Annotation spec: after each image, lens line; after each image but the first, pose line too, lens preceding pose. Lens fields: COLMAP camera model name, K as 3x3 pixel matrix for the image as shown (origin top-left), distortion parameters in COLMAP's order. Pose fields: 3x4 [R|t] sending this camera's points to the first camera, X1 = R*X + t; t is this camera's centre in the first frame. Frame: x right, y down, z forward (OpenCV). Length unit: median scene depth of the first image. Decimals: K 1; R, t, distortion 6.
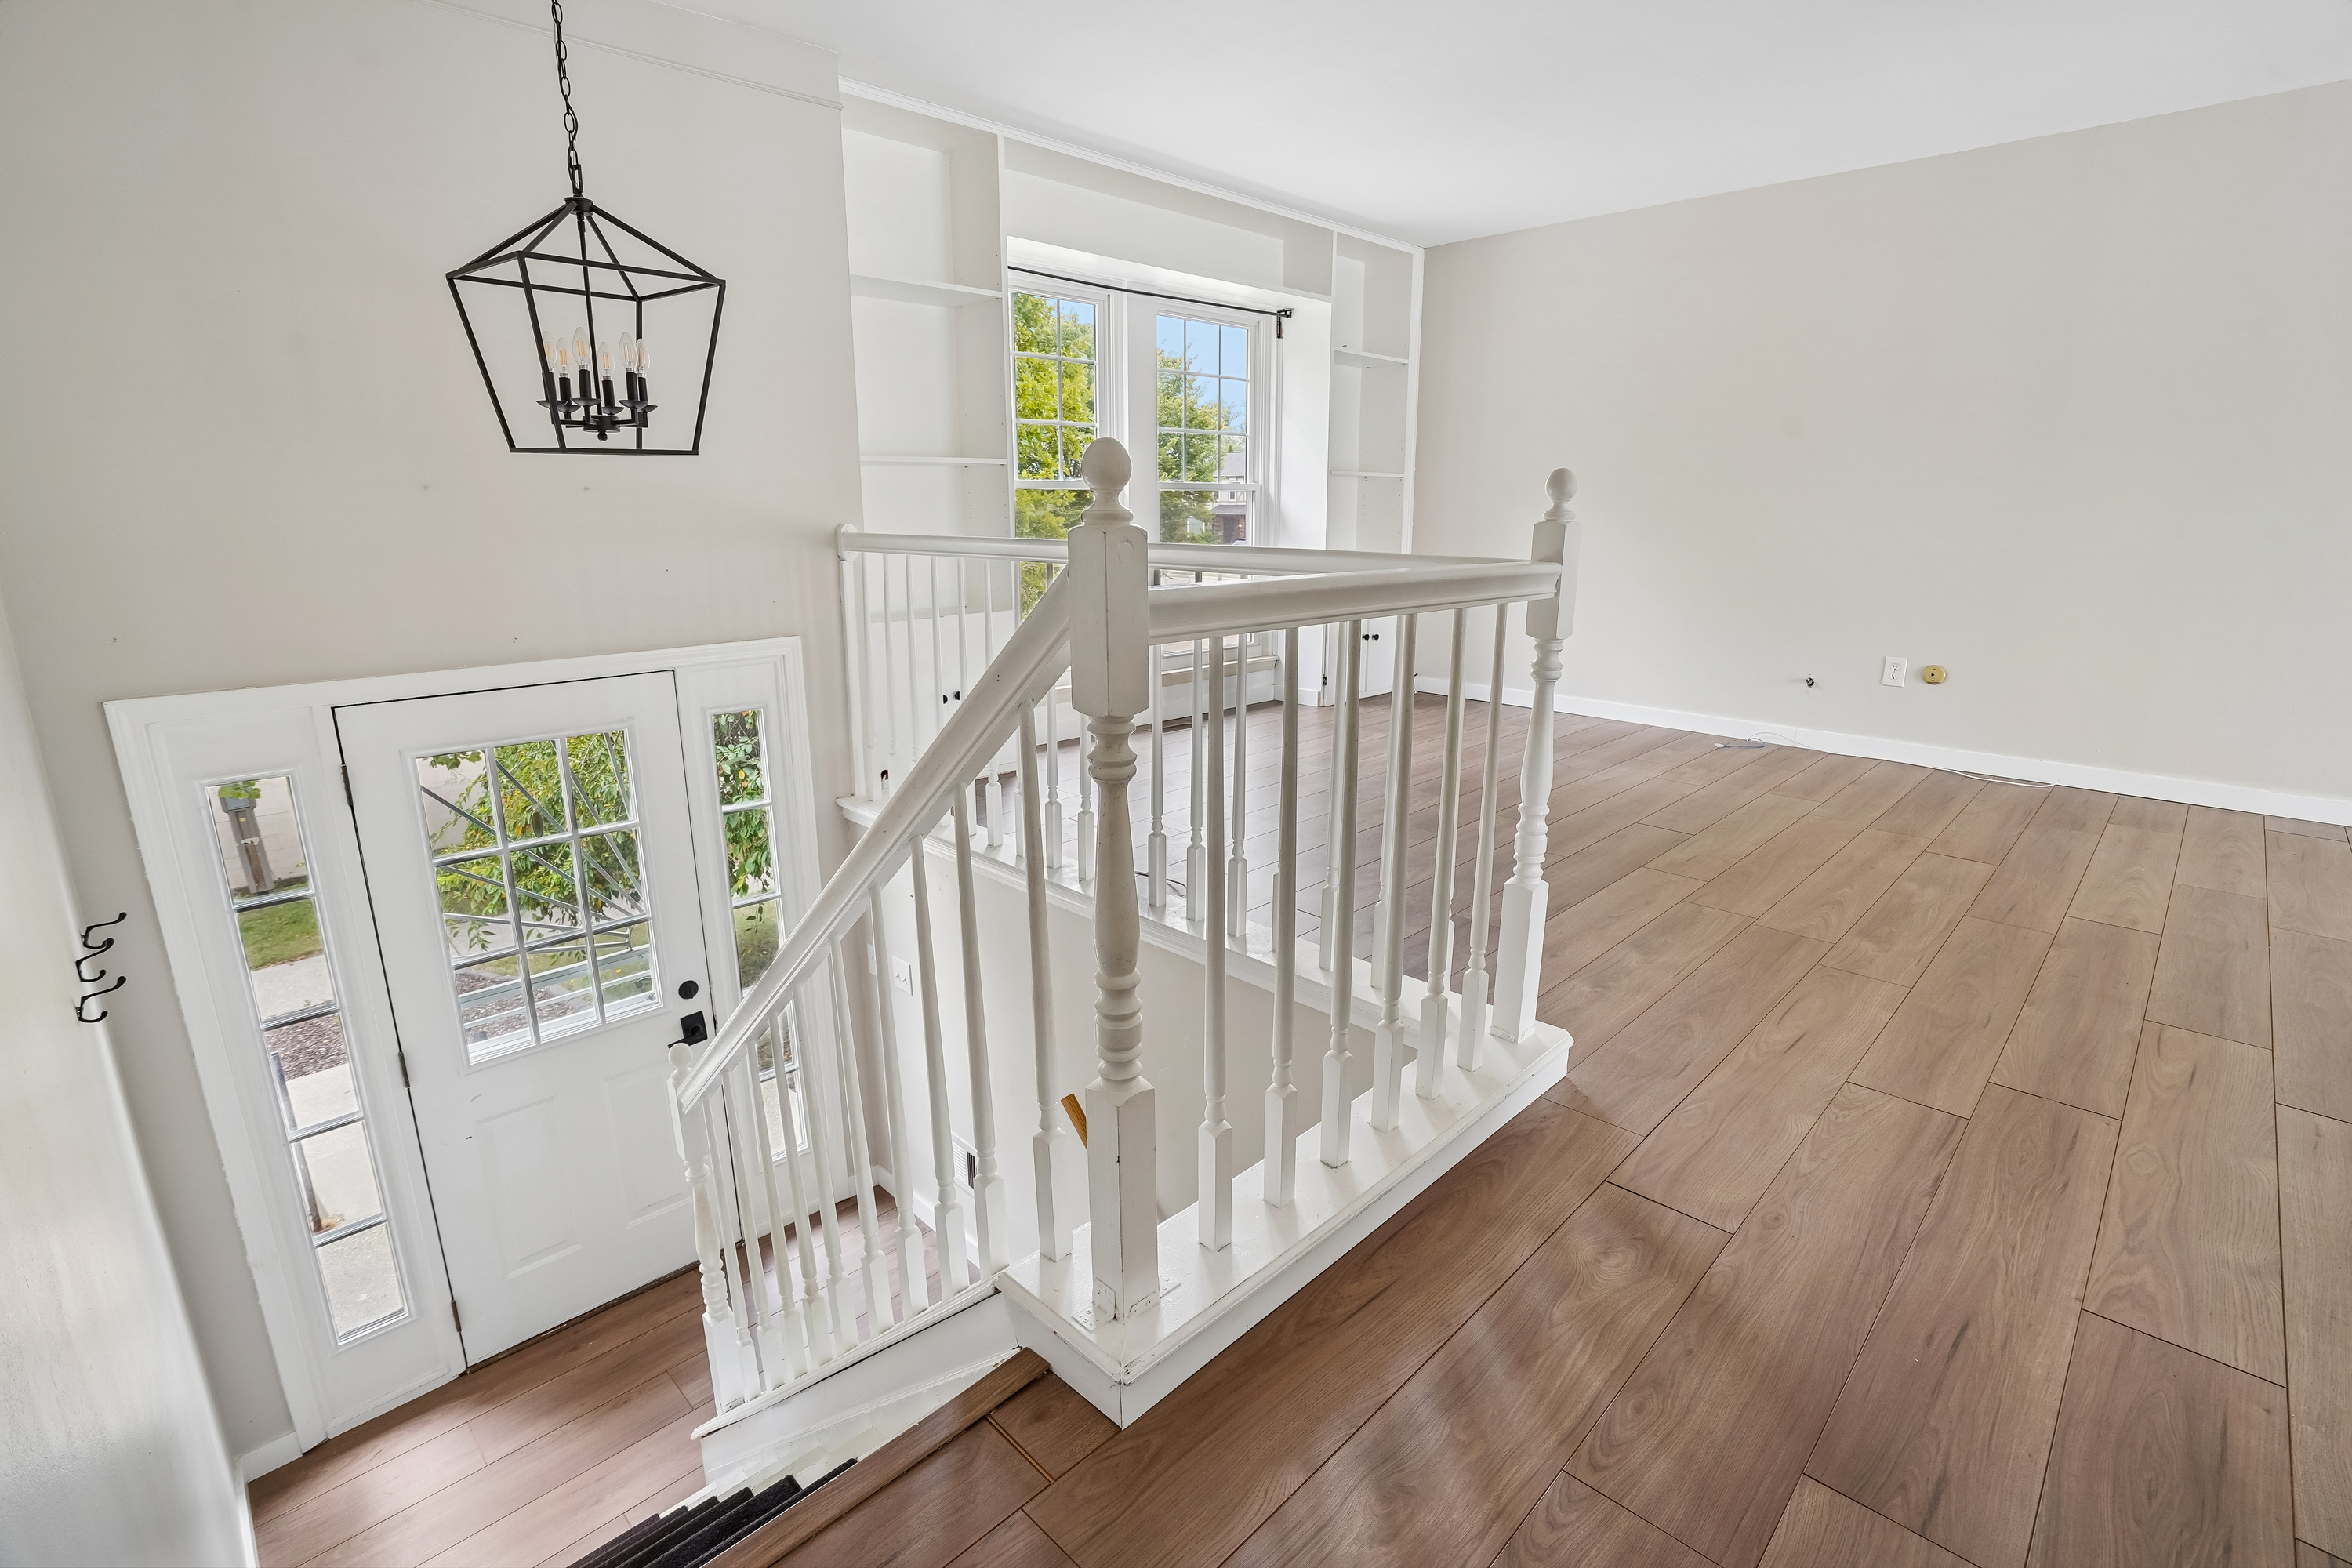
lens RADIAL K [[1098.5, 0, 1164.8], [0, 1098.5, 765.8], [0, 0, 1]] dist [-0.045539, 0.011047]
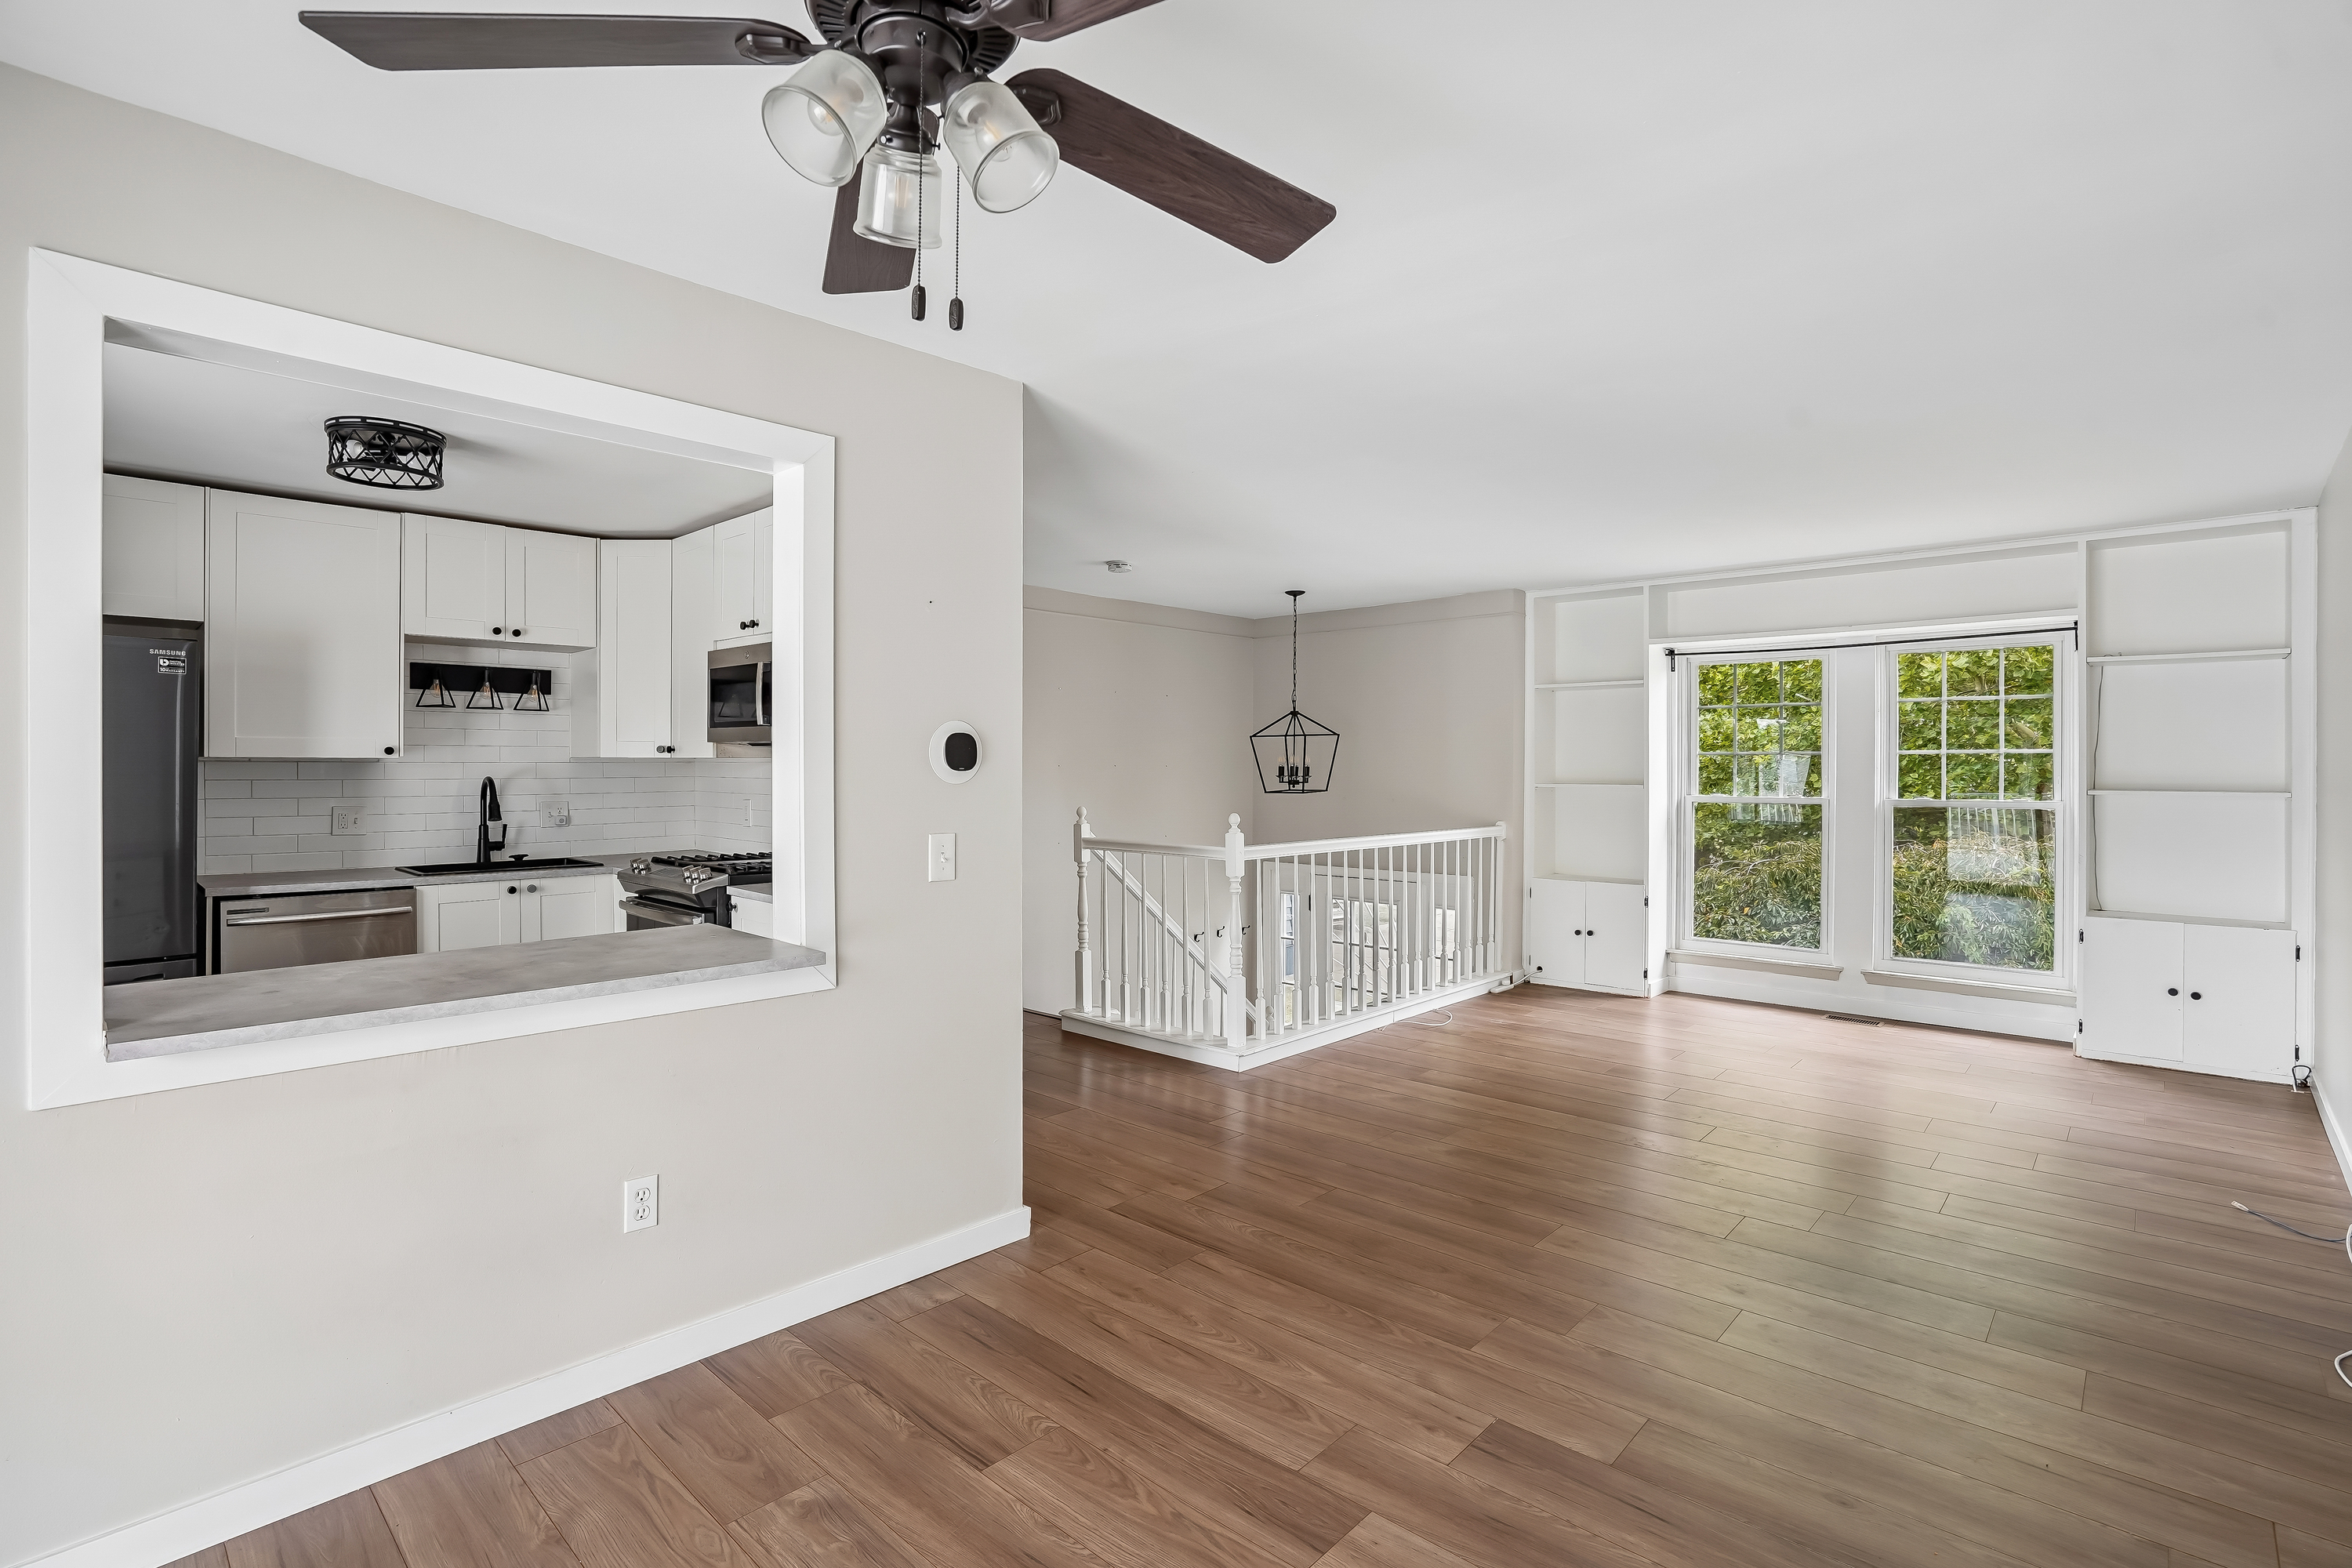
lens RADIAL K [[1098.5, 0, 1181.3], [0, 1098.5, 772.9], [0, 0, 1]] dist [-0.045539, 0.011047]
pose [[0.031016, 0.001292, -0.999518, 1.822733], [-0.233436, 0.972354, -0.005987, -0.192001], [0.971877, 0.233509, 0.030461, 0.466324]]
